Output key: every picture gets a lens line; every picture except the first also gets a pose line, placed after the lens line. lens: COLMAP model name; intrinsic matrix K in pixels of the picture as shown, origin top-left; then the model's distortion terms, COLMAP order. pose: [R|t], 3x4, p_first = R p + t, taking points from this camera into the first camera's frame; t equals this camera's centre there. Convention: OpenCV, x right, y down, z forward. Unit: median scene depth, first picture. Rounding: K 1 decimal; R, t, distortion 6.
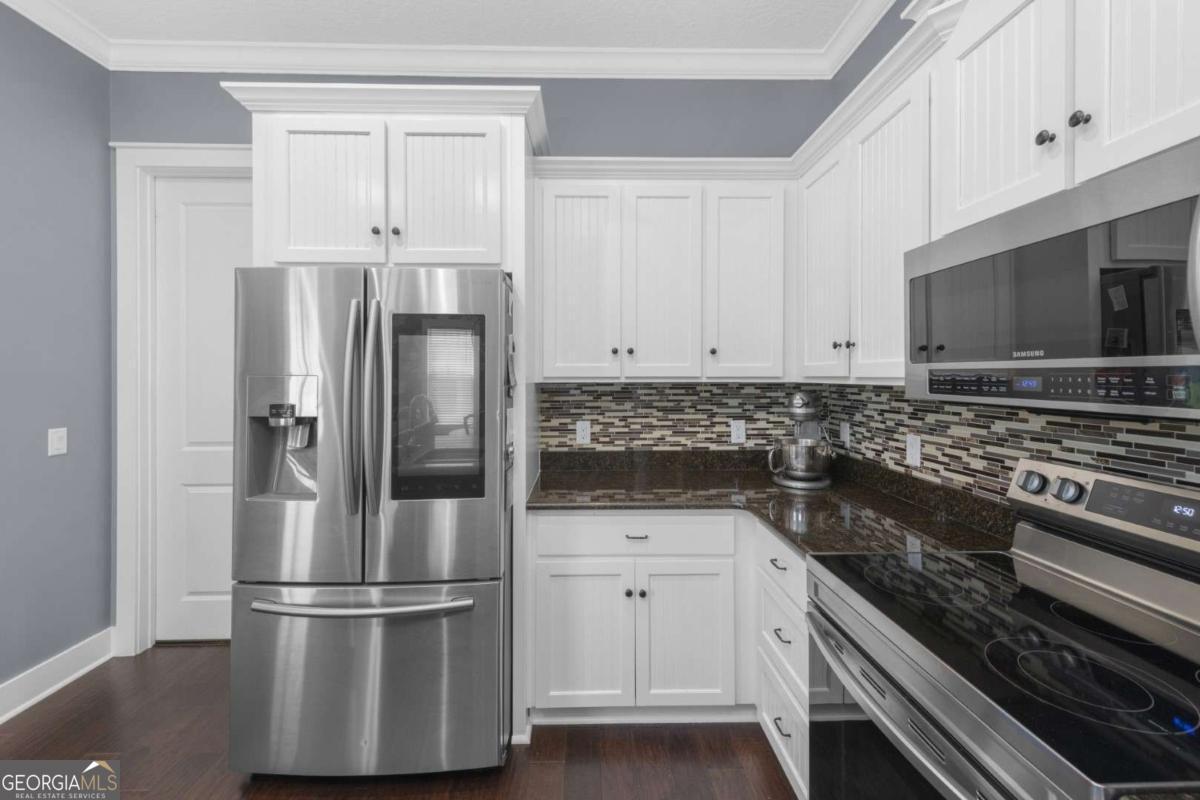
lens RADIAL K [[487.4, 0, 593.6], [0, 487.4, 369.8], [0, 0, 1]] dist [0.008993, -0.002865]
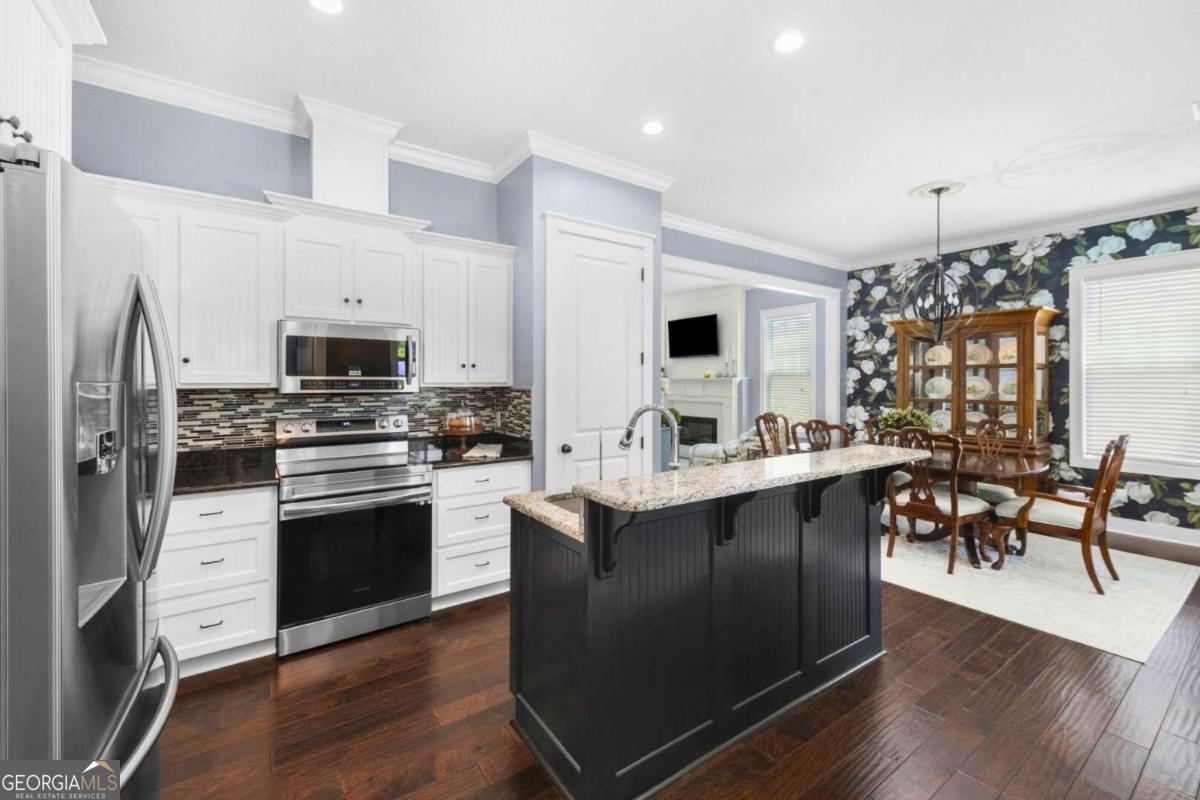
lens RADIAL K [[487.4, 0, 600.7], [0, 487.4, 381.8], [0, 0, 1]] dist [0.008993, -0.002865]
pose [[-0.556713, 0.000288, 0.830705, -1.339080], [-0.008683, 0.999943, -0.006166, 0.008213], [-0.830660, -0.010645, -0.556679, 0.777651]]
